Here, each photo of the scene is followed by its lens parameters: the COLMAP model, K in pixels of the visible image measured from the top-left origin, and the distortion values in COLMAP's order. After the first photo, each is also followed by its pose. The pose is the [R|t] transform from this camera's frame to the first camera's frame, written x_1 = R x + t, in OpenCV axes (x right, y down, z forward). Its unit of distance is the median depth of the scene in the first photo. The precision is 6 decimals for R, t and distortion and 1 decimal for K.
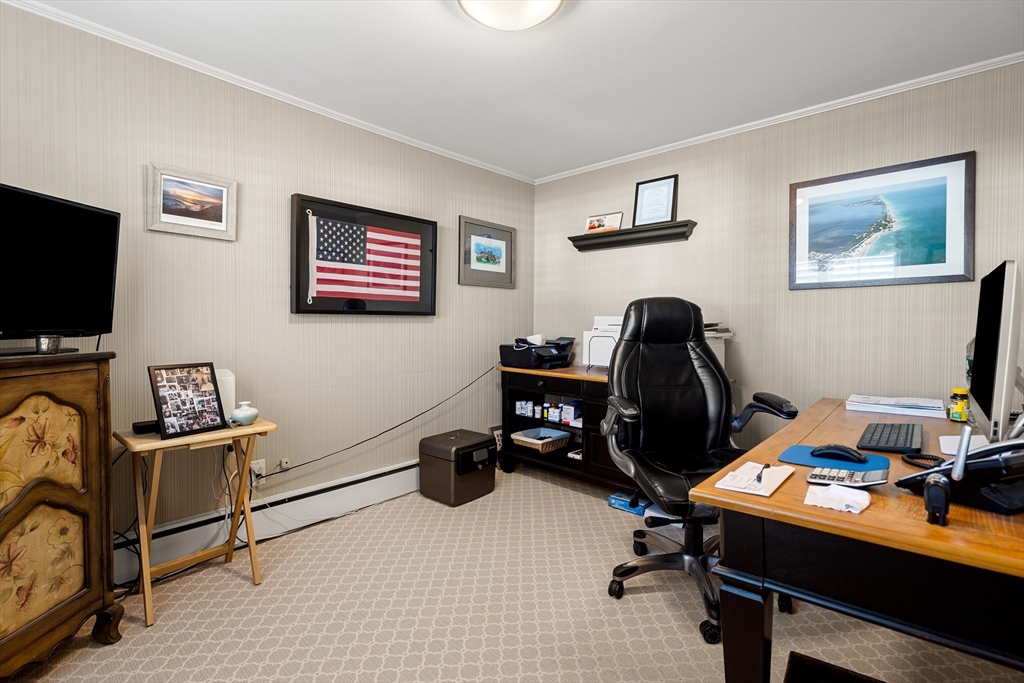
lens RADIAL K [[470.2, 0, 513.6], [0, 470.2, 333.4], [0, 0, 1]] dist [-0.004894, 0.003813]
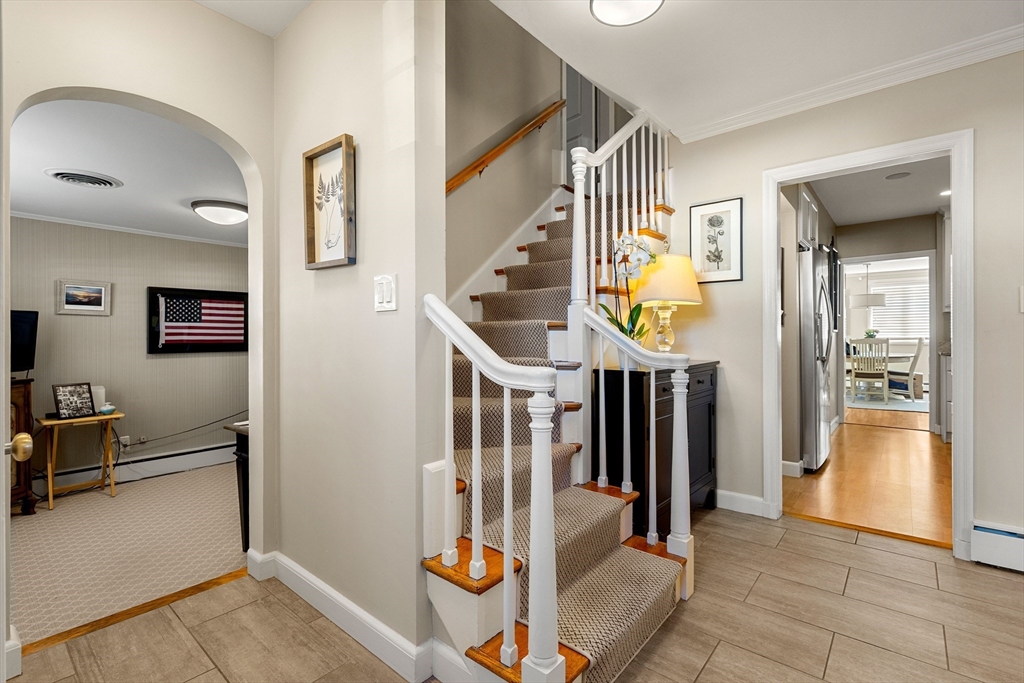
lens RADIAL K [[470.2, 0, 513.9], [0, 470.2, 337.3], [0, 0, 1]] dist [-0.004894, 0.003813]
pose [[0.999132, -0.009493, 0.040563, 0.990942], [0.010239, 0.999781, -0.018228, -0.068891], [-0.040381, 0.018628, 0.999011, -0.974027]]
